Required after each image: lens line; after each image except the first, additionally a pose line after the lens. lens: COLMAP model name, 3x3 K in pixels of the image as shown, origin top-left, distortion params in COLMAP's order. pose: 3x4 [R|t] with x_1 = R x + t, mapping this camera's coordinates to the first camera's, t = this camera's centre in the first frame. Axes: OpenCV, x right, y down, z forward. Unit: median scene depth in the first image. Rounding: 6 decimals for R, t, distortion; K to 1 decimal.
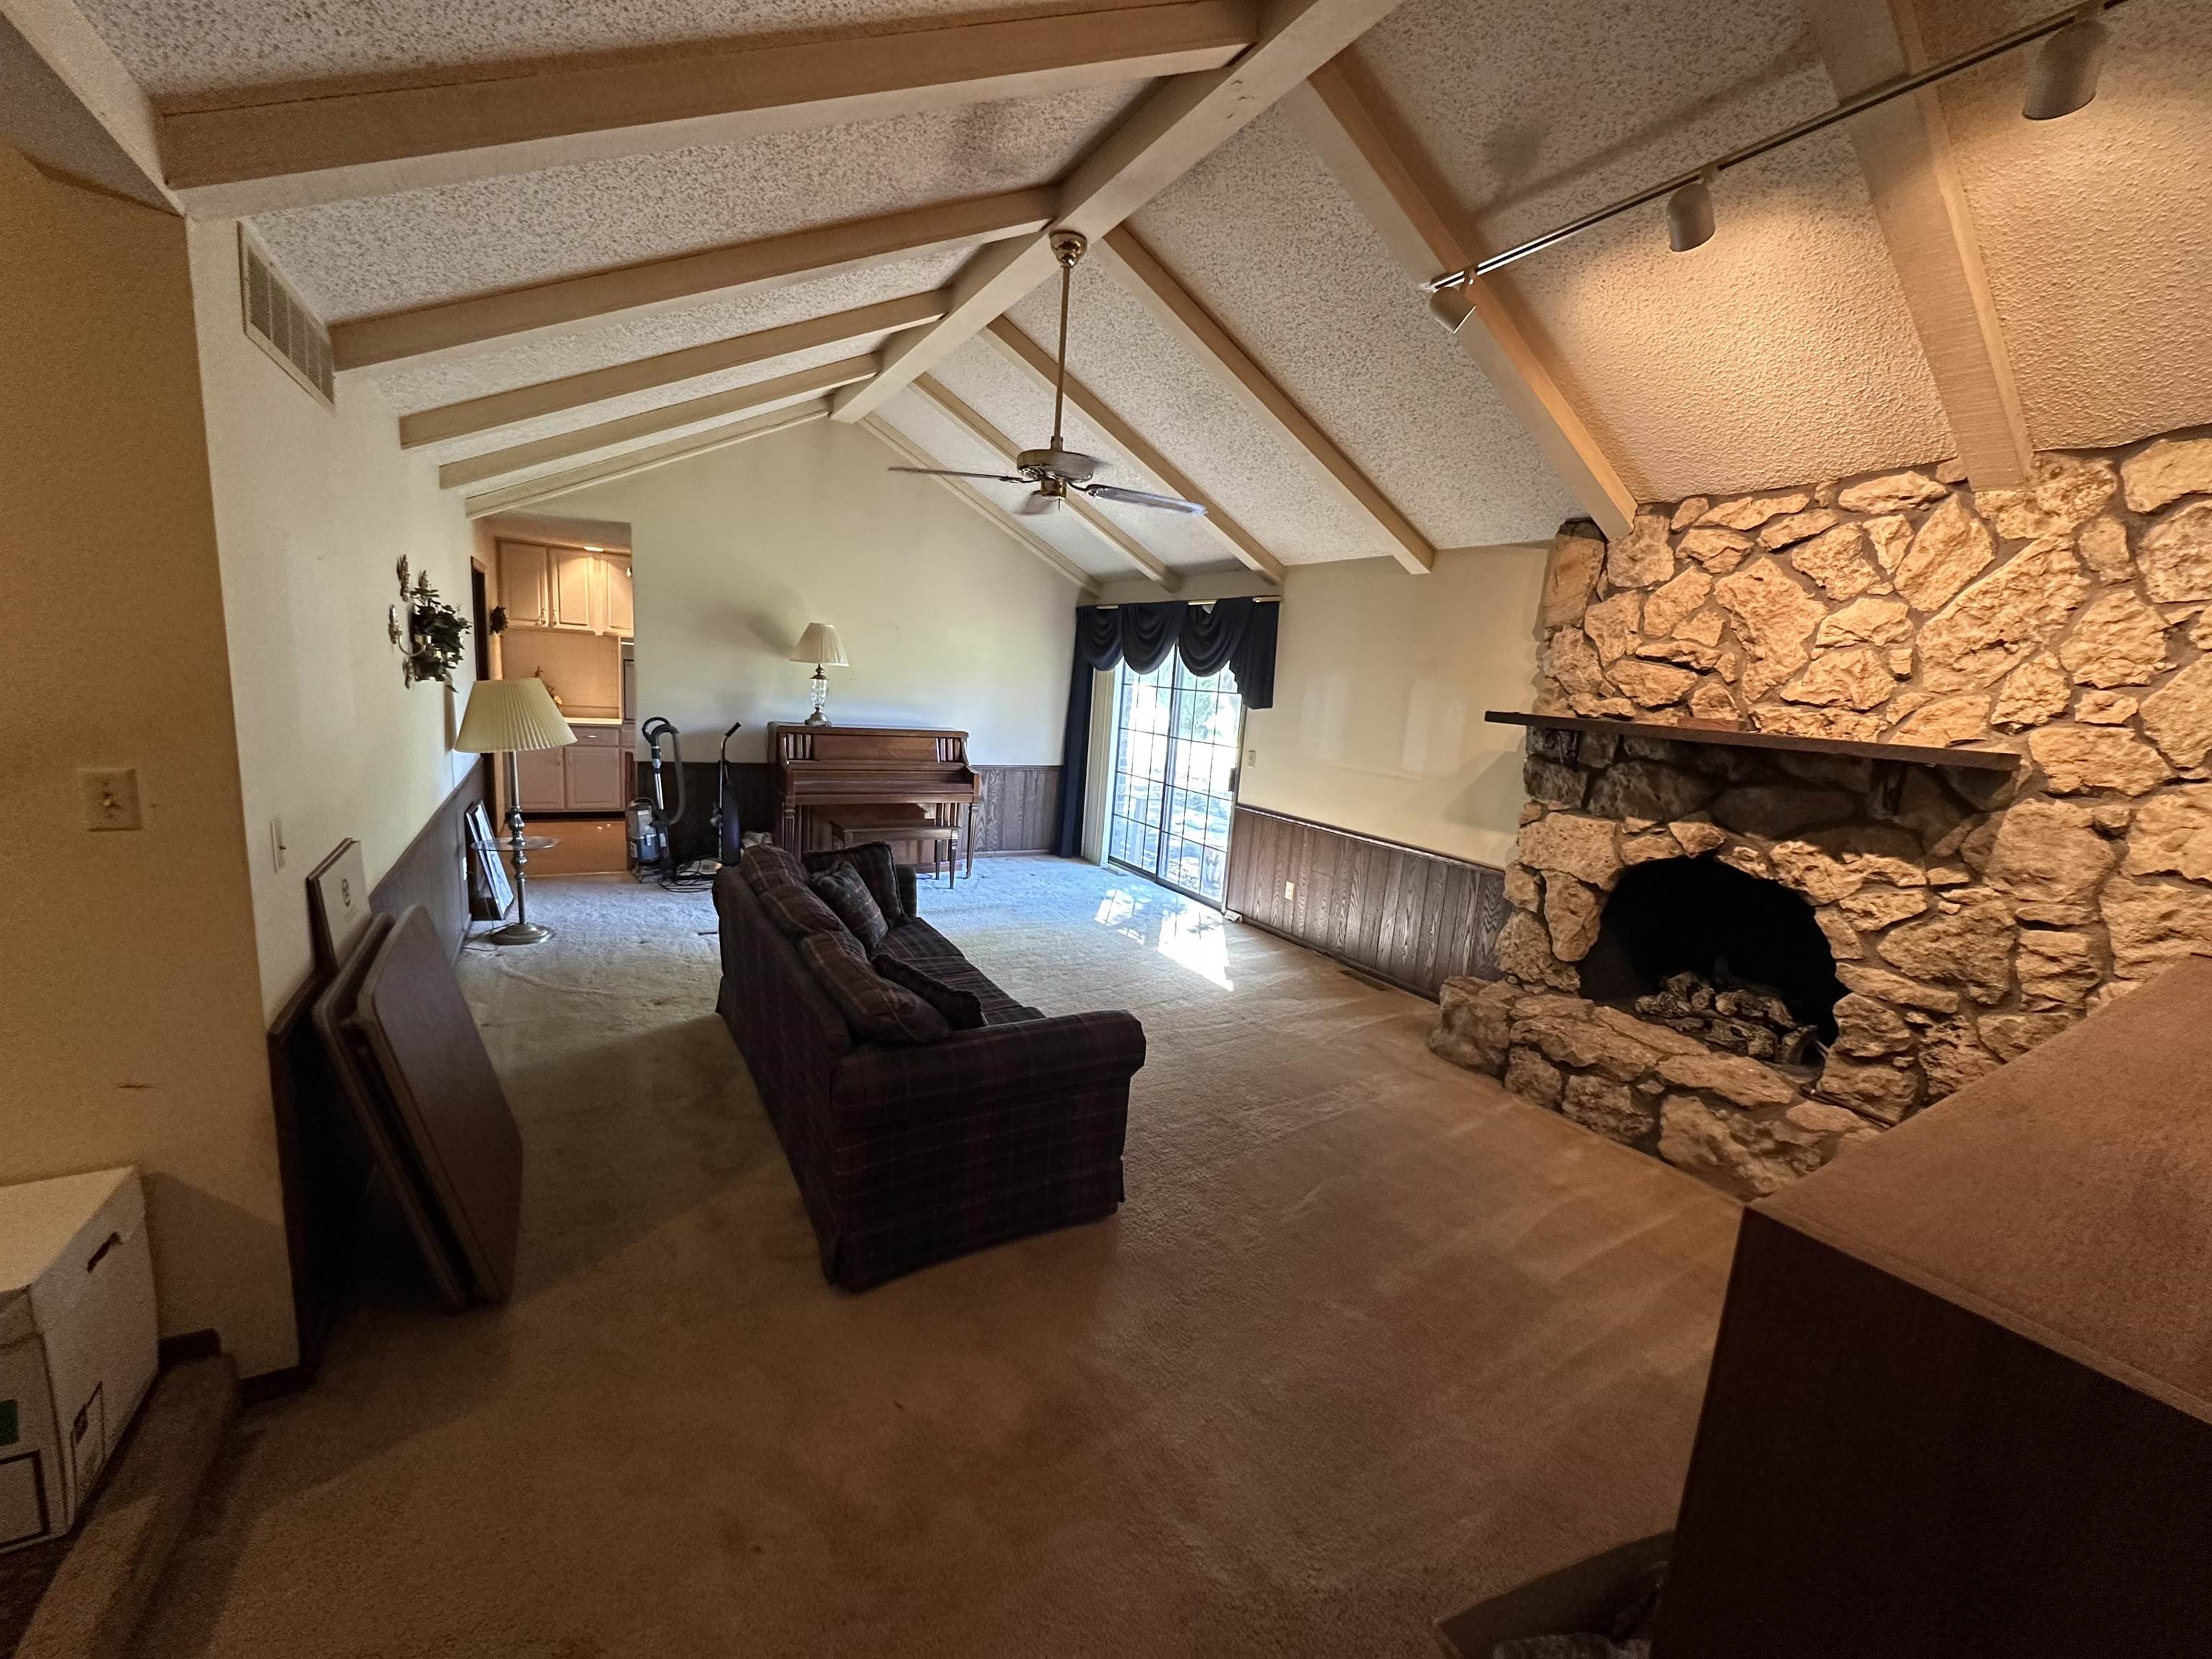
lens RADIAL K [[891.9, 0, 1106.0], [0, 891.9, 829.5], [0, 0, 1]] dist [-0.000982, -0.000027]
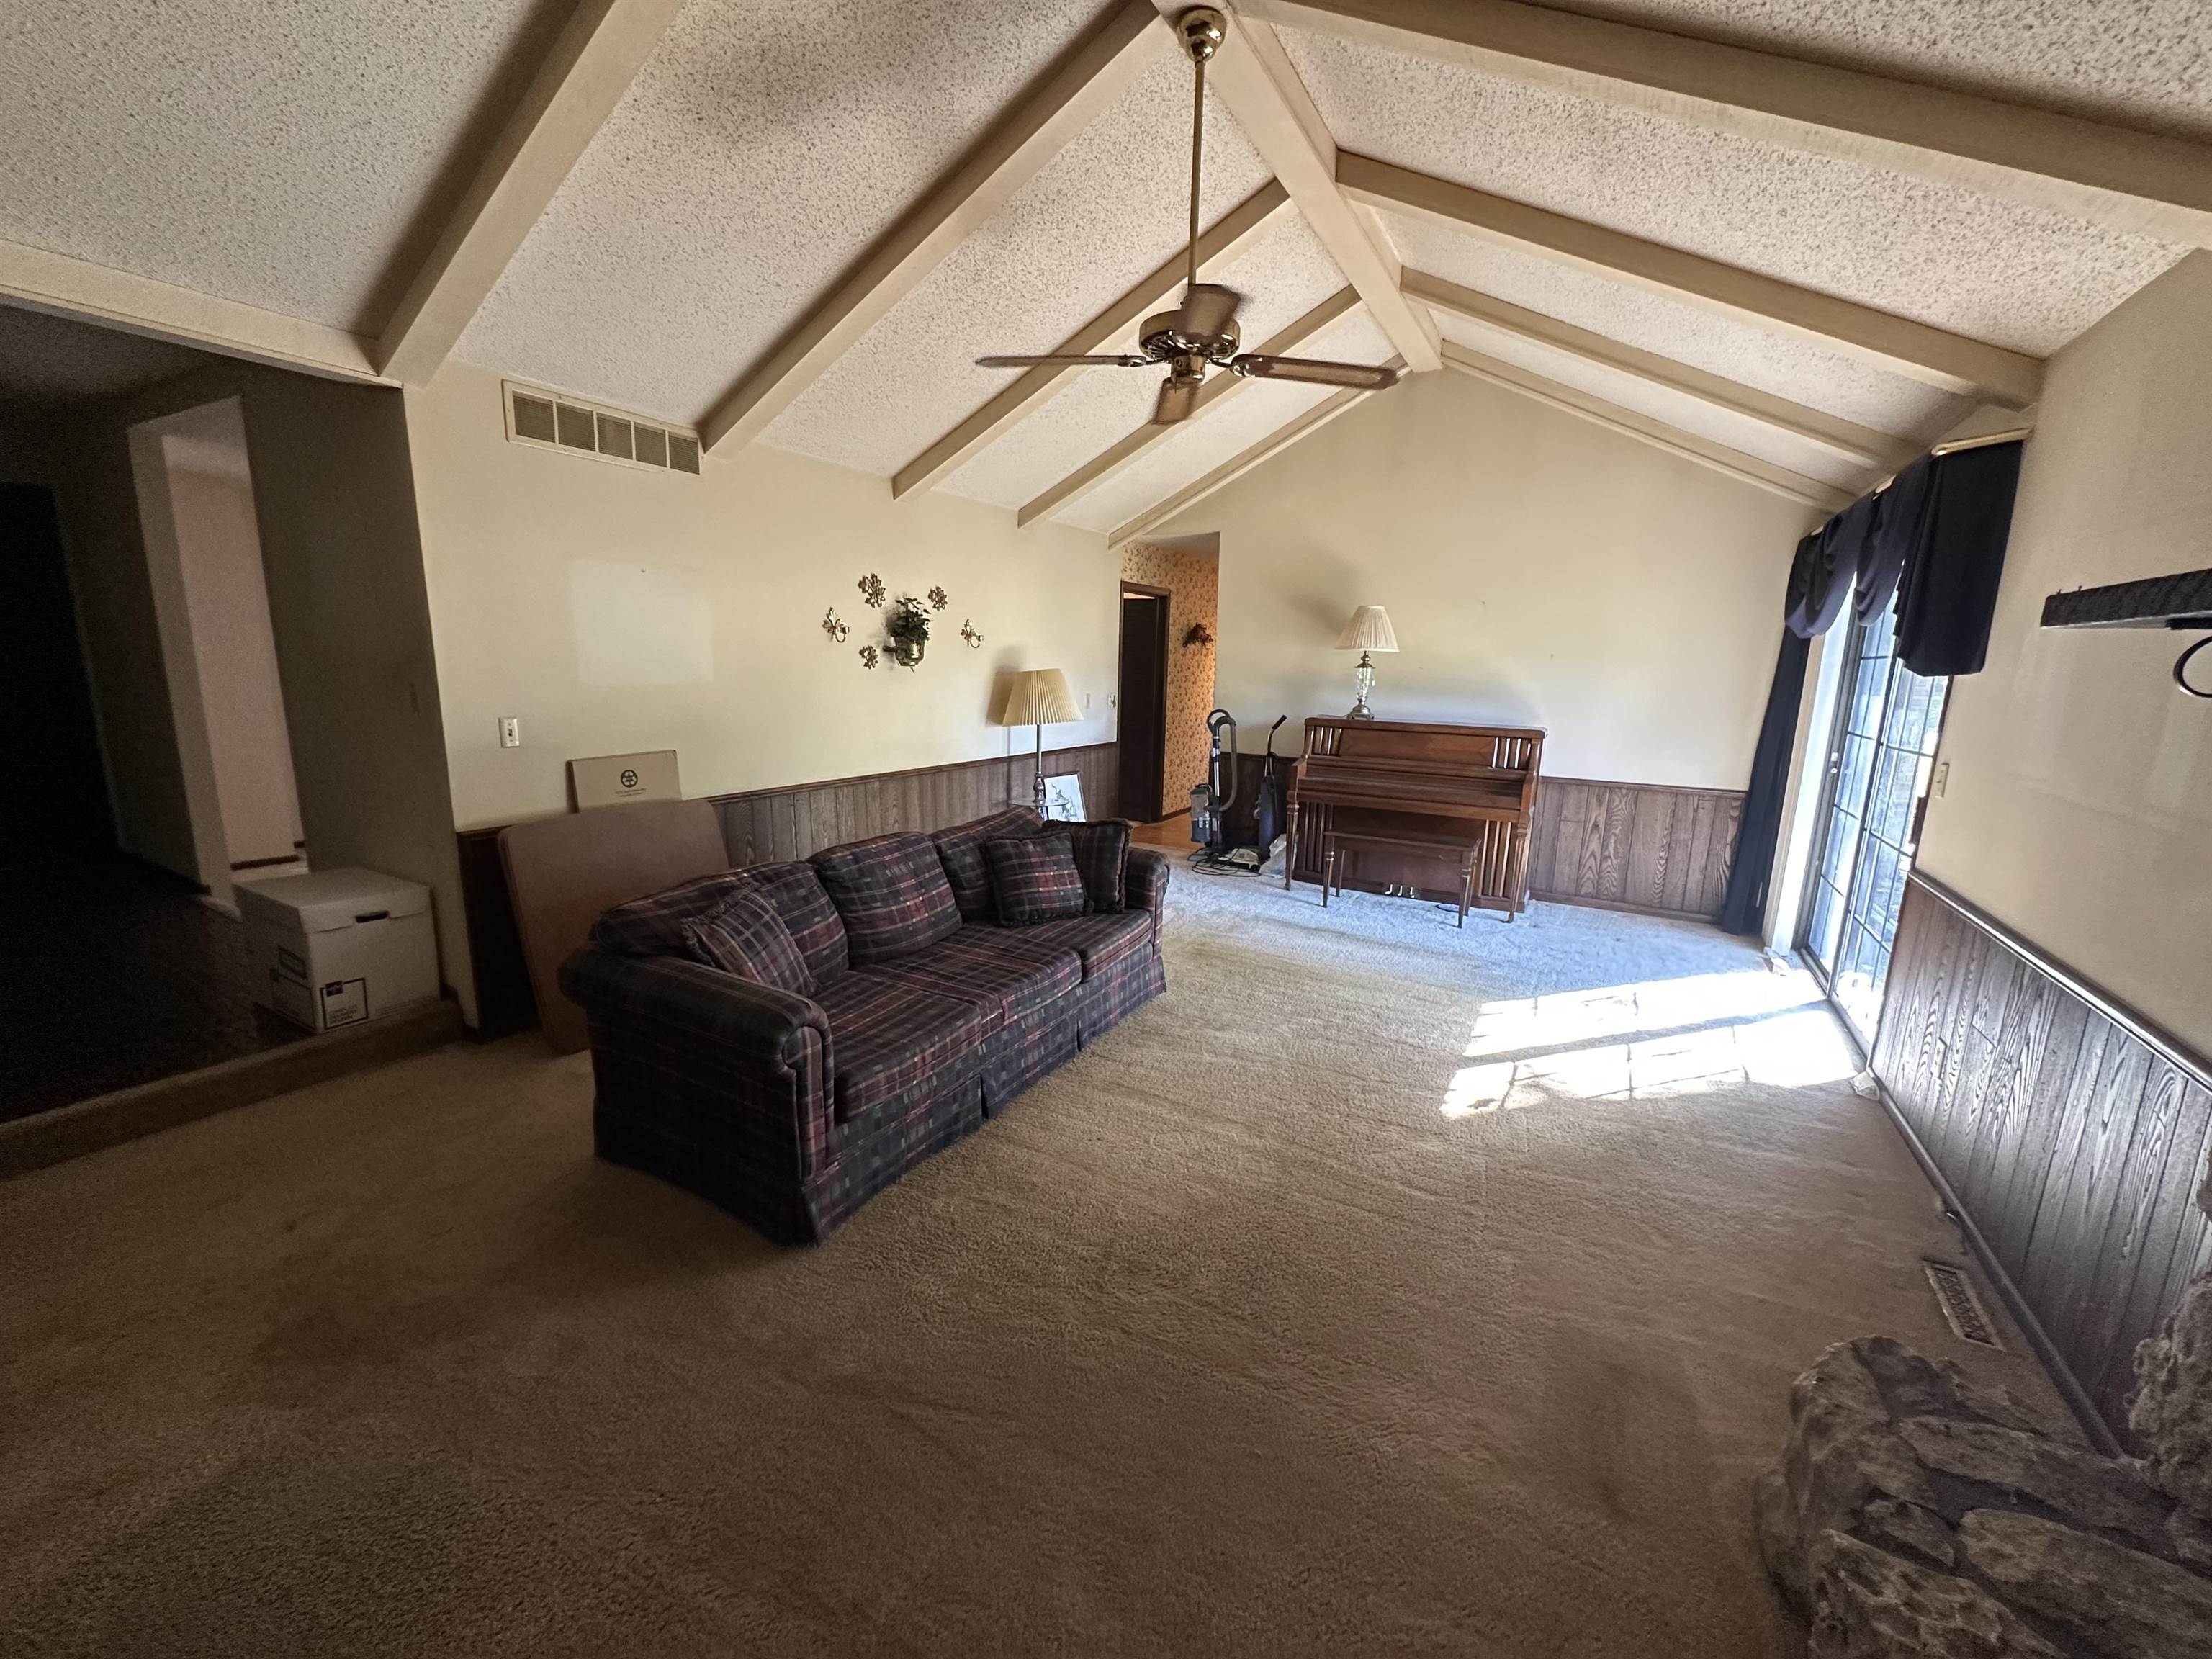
lens RADIAL K [[891.9, 0, 1106.0], [0, 891.9, 829.5], [0, 0, 1]] dist [-0.000982, -0.000027]
pose [[0.490940, 0.102617, -0.865129, 0.354615], [-0.140154, 0.989407, 0.037824, -0.005134], [0.859846, 0.102682, 0.500121, 0.354905]]
